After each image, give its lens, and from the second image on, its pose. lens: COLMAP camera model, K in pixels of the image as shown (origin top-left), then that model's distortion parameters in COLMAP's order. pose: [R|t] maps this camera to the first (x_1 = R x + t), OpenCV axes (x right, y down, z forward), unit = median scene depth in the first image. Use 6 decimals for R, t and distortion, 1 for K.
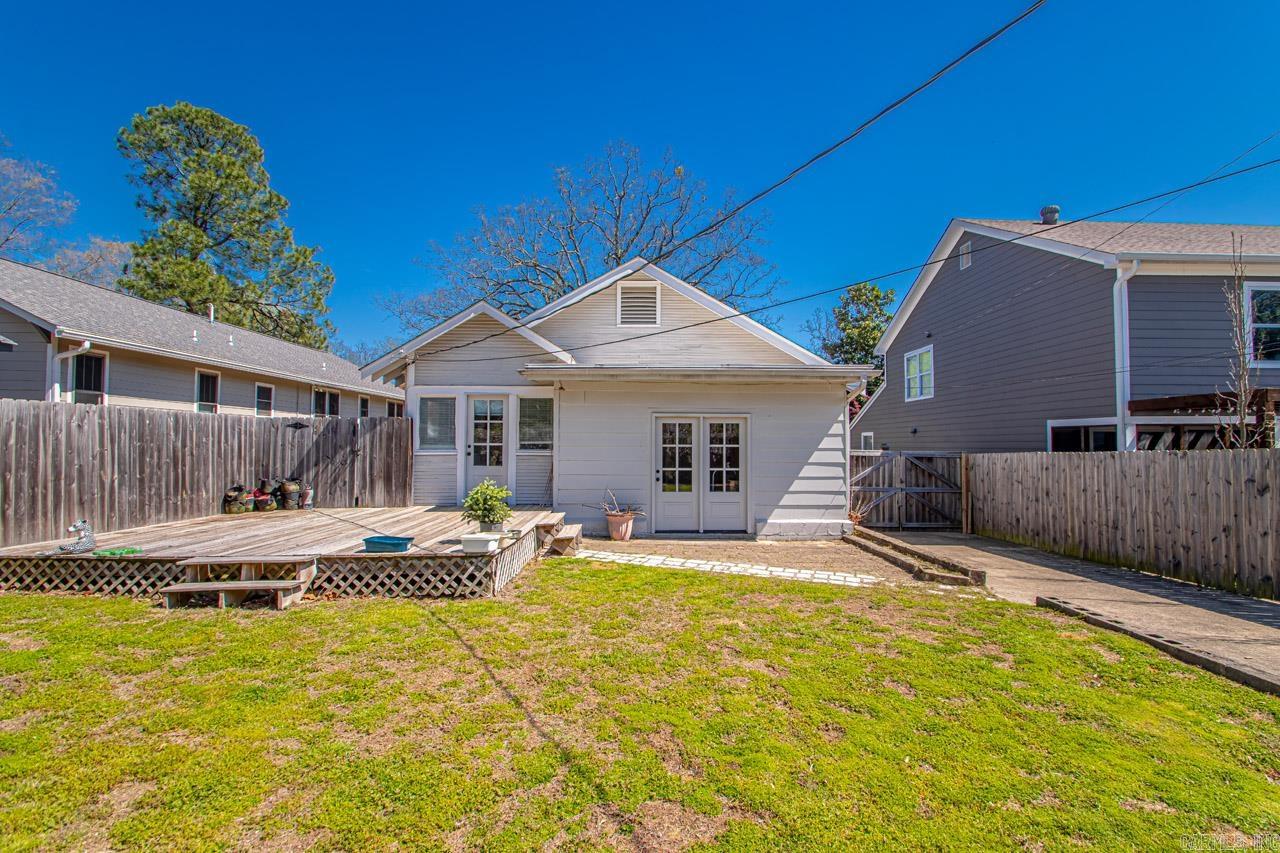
lens RADIAL K [[593.7, 0, 649.2], [0, 593.7, 426.1], [0, 0, 1]] dist [0.016255, -0.017836]
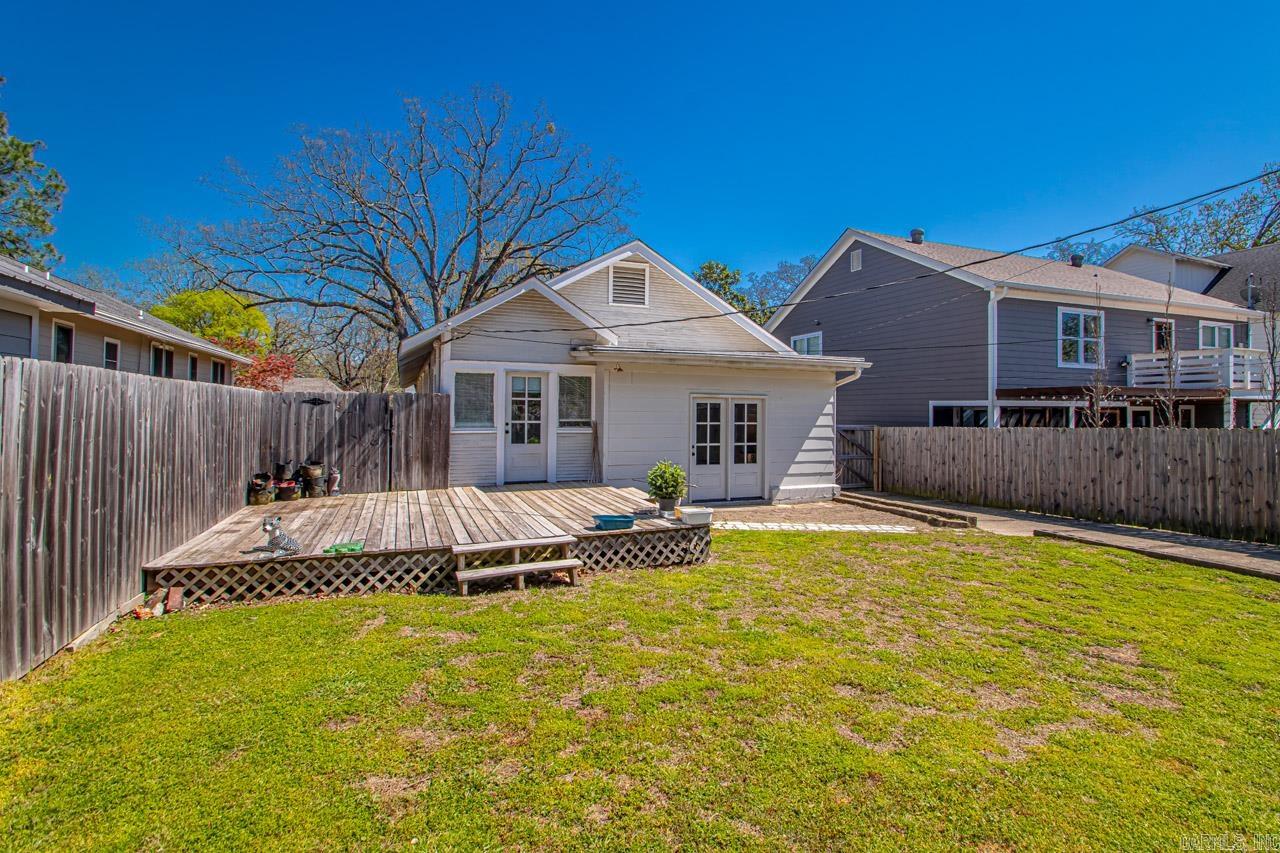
lens RADIAL K [[628.2, 0, 674.3], [0, 628.2, 401.3], [0, 0, 1]] dist [0.005748, -0.010096]
pose [[0.924884, 0.010761, 0.380097, -0.459542], [-0.017889, 0.999724, 0.015226, -0.024907], [-0.379828, -0.020882, 0.924821, -0.058527]]
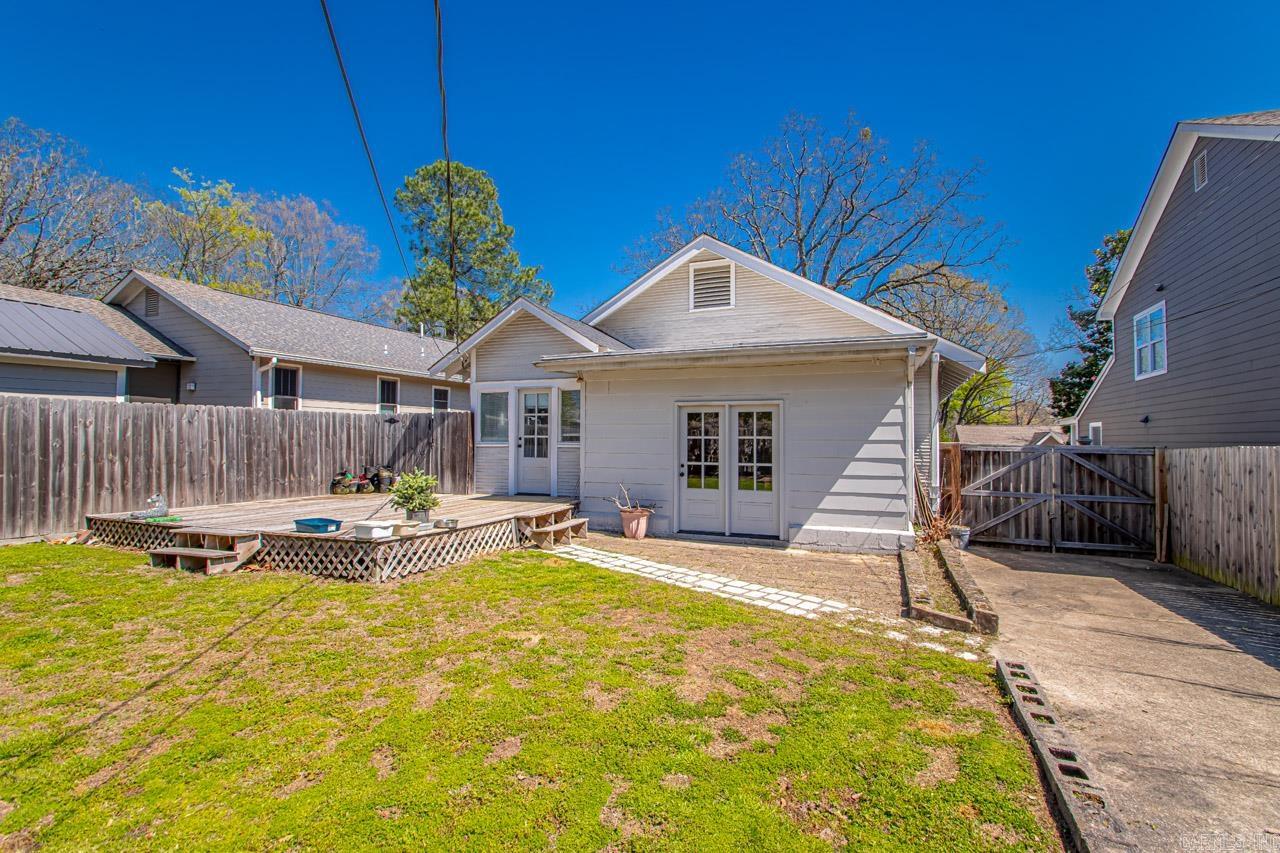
lens RADIAL K [[593.7, 0, 649.2], [0, 593.7, 426.1], [0, 0, 1]] dist [0.016255, -0.017836]
pose [[0.916337, -0.009508, -0.400295, 0.334945], [0.012472, 0.999911, 0.004801, 0.010313], [0.400214, -0.009392, 0.916374, 0.142104]]
